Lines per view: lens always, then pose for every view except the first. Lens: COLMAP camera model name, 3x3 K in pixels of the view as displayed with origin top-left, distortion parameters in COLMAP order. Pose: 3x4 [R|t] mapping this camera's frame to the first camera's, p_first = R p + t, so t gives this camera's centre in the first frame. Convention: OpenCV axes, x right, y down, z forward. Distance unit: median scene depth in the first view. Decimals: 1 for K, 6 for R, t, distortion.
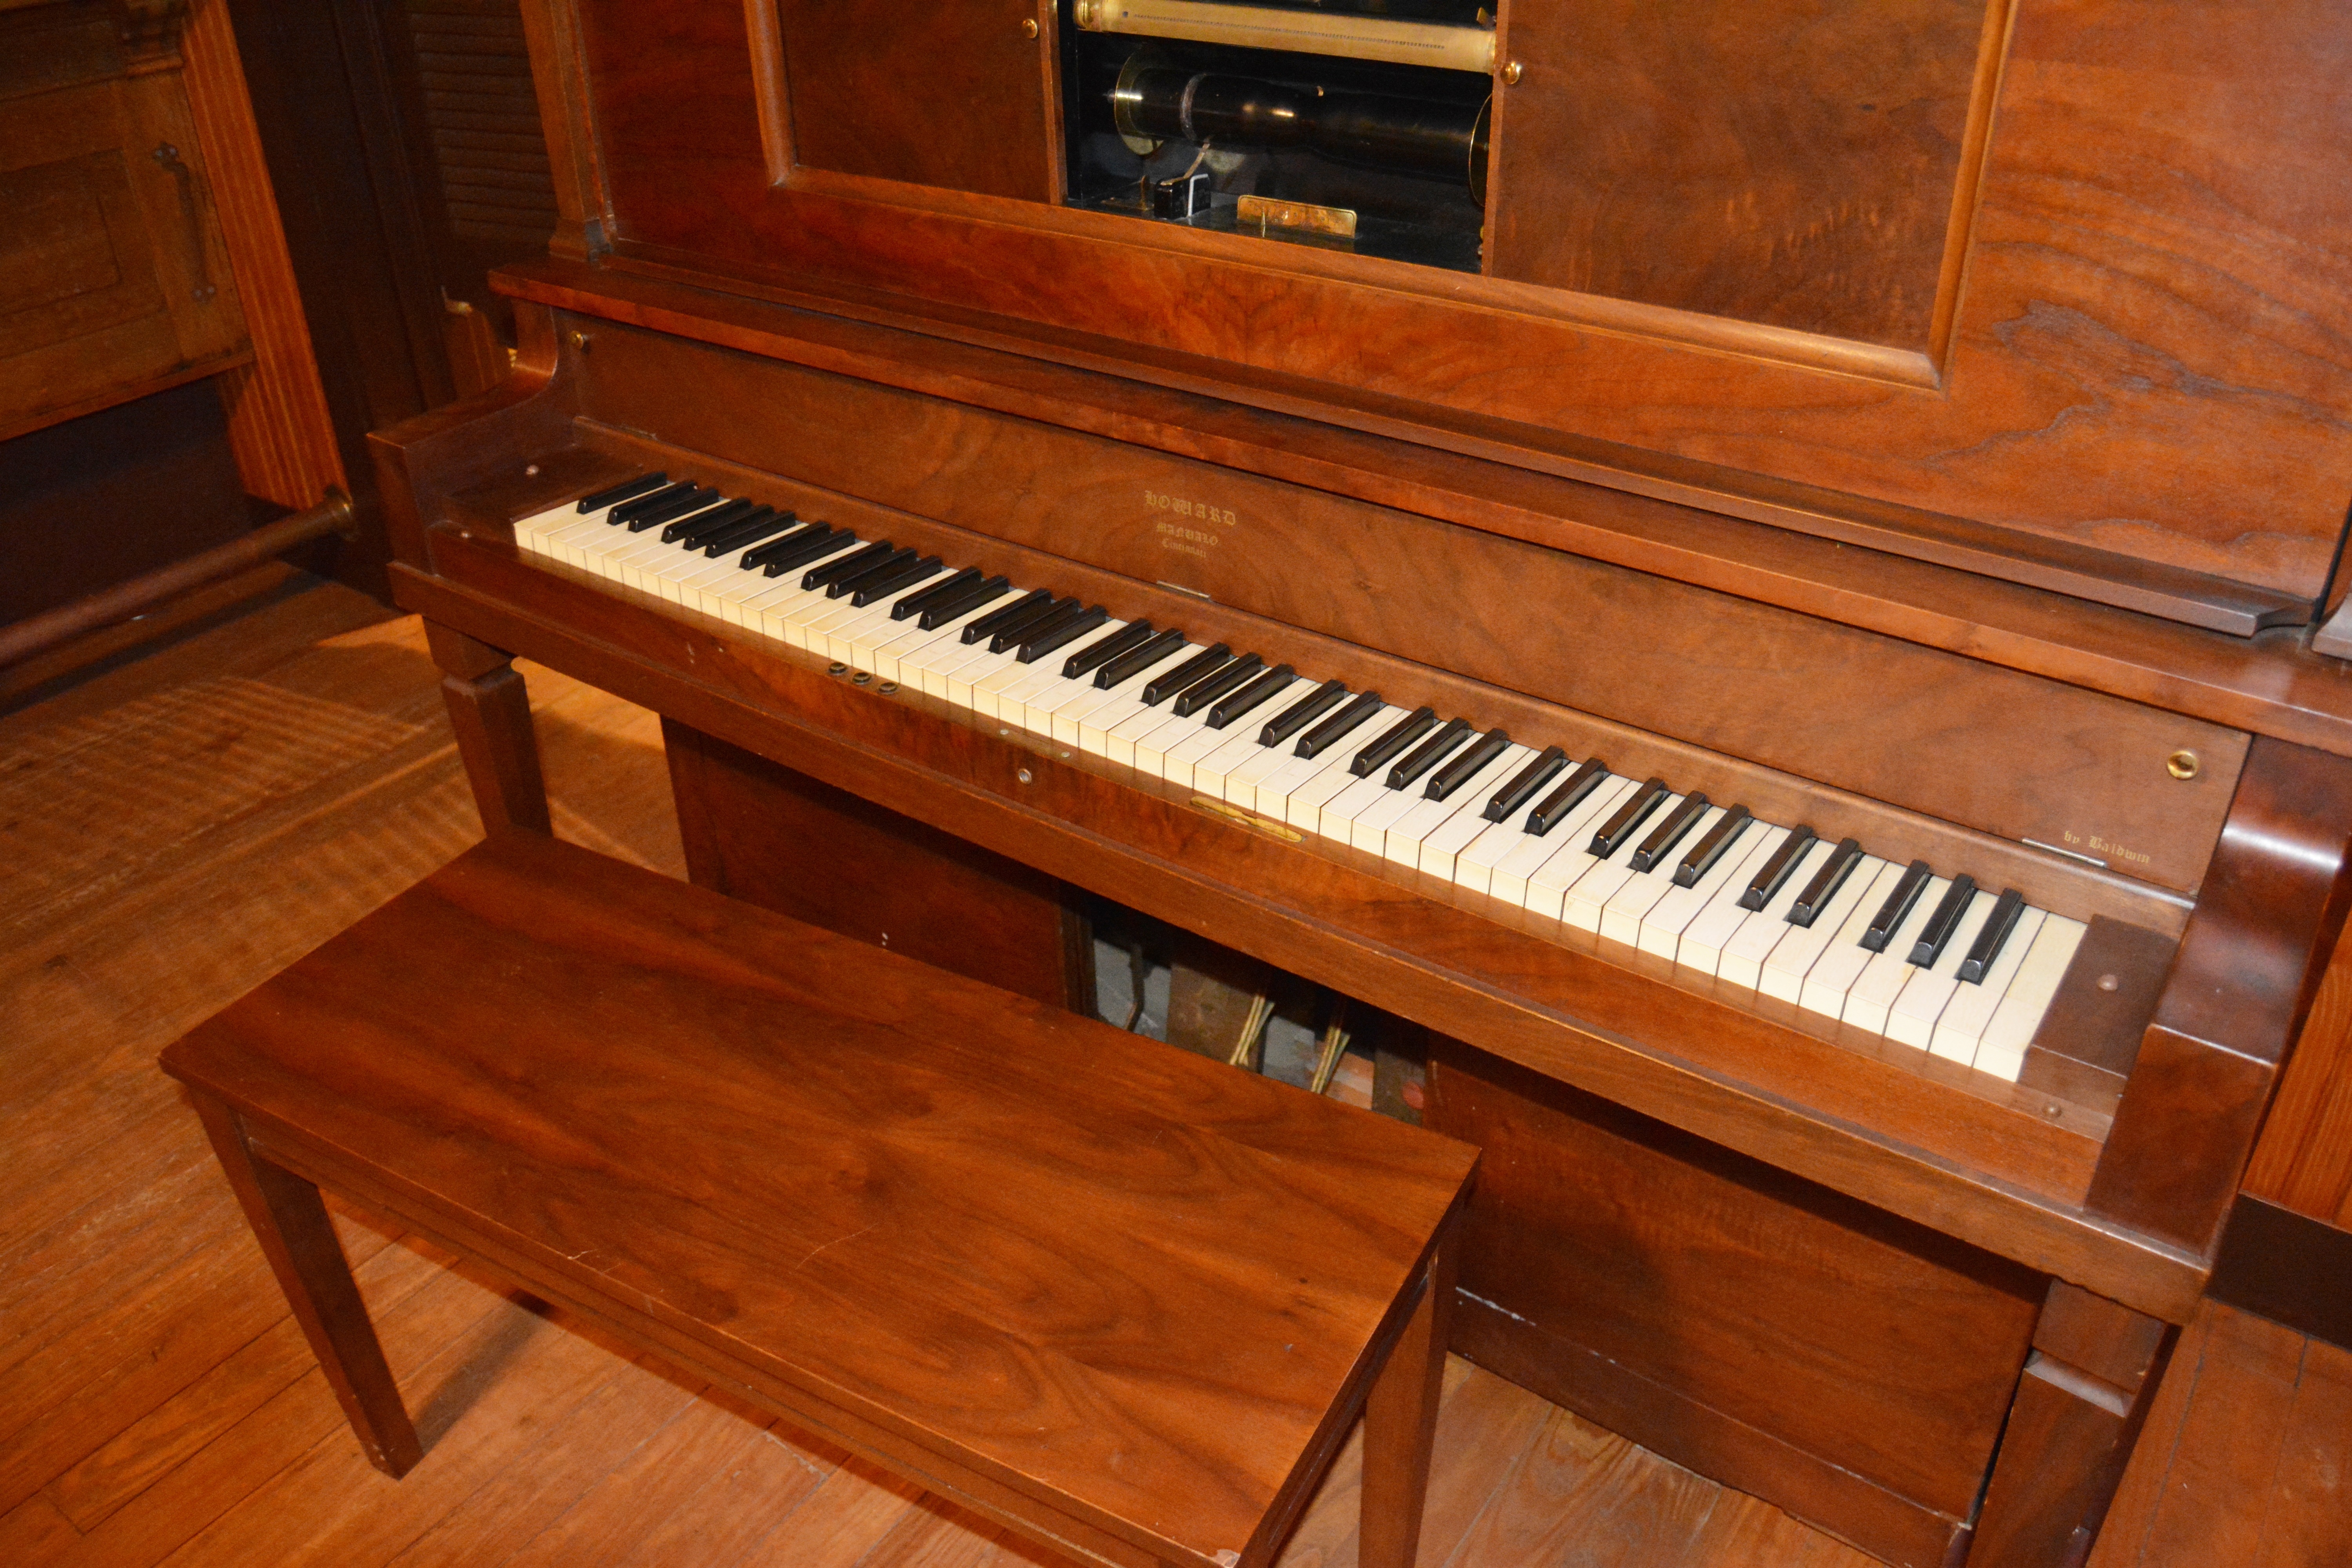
lens RADIAL K [[1820.1, 0, 1180.5], [0, 1820.1, 790.1], [0, 0, 1]] dist [-0.092463, 0.031766]
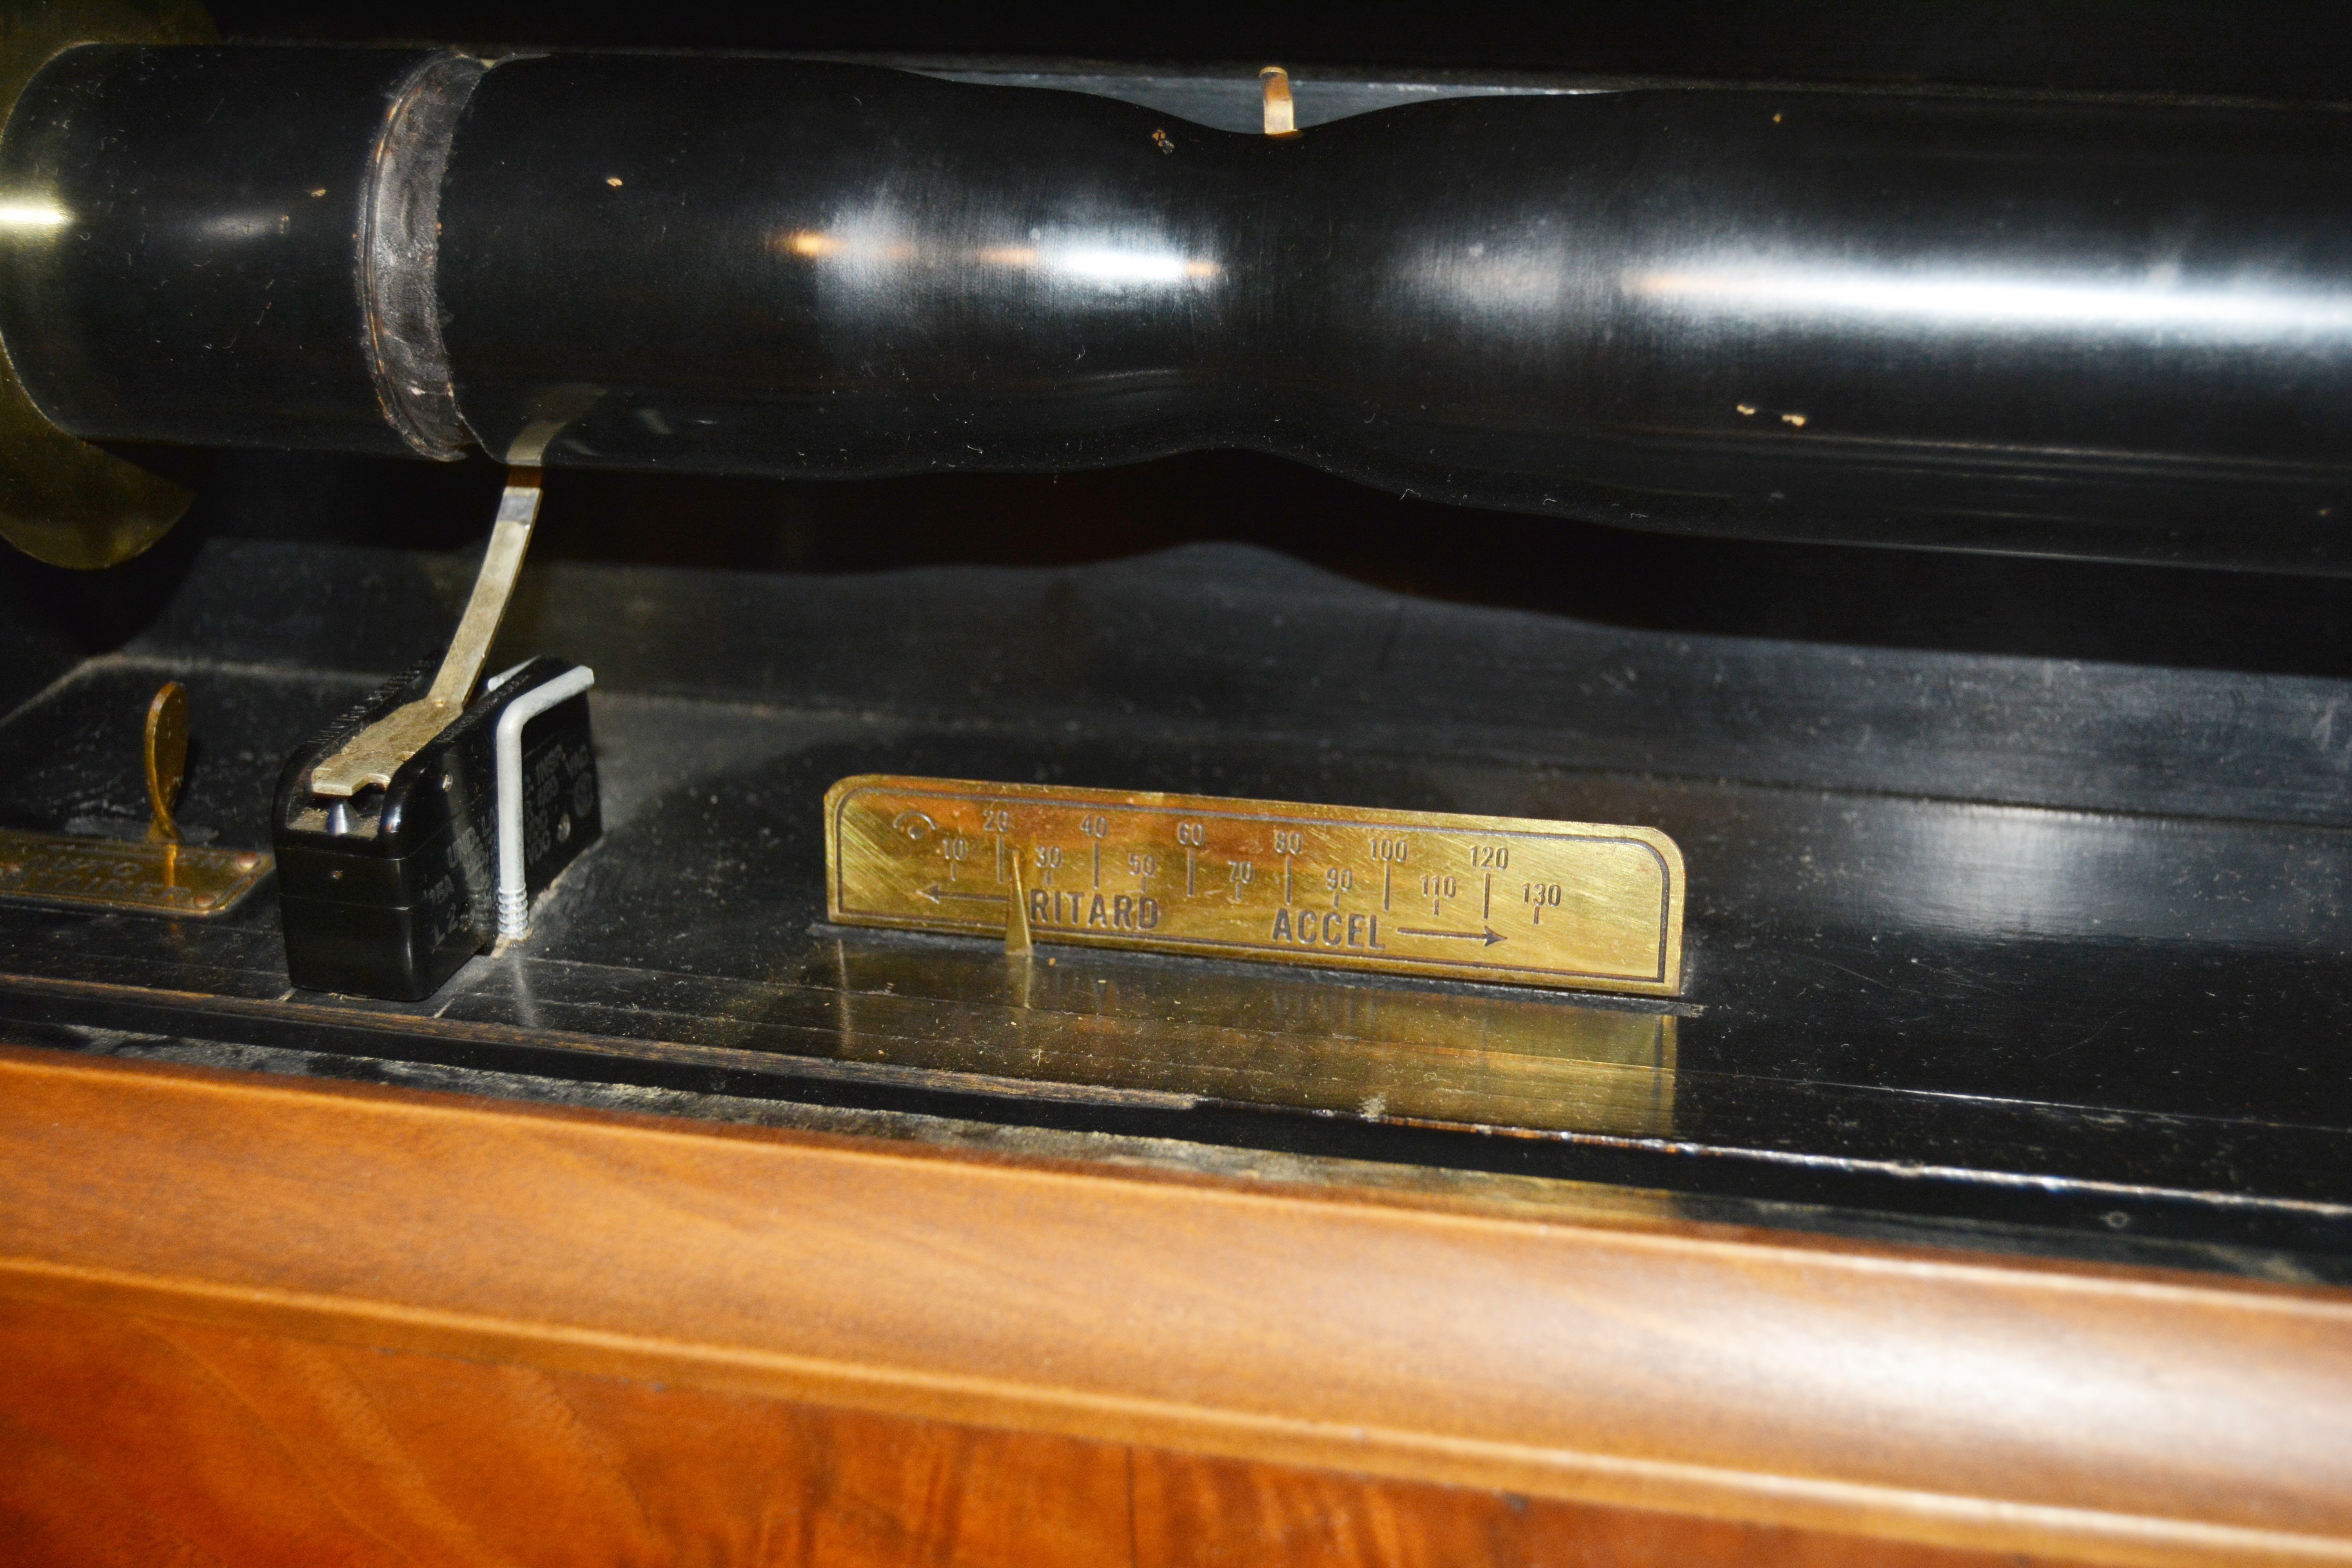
lens RADIAL K [[3274.3, 0, 1176.0], [0, 3274.3, 784.0], [0, 0, 1]] dist [-0.030437, -0.026365]
pose [[0.933104, -0.152109, 0.325851, -0.031679], [0.197916, 0.973778, -0.112184, -0.295823], [-0.300243, 0.169170, 0.938742, 0.730827]]
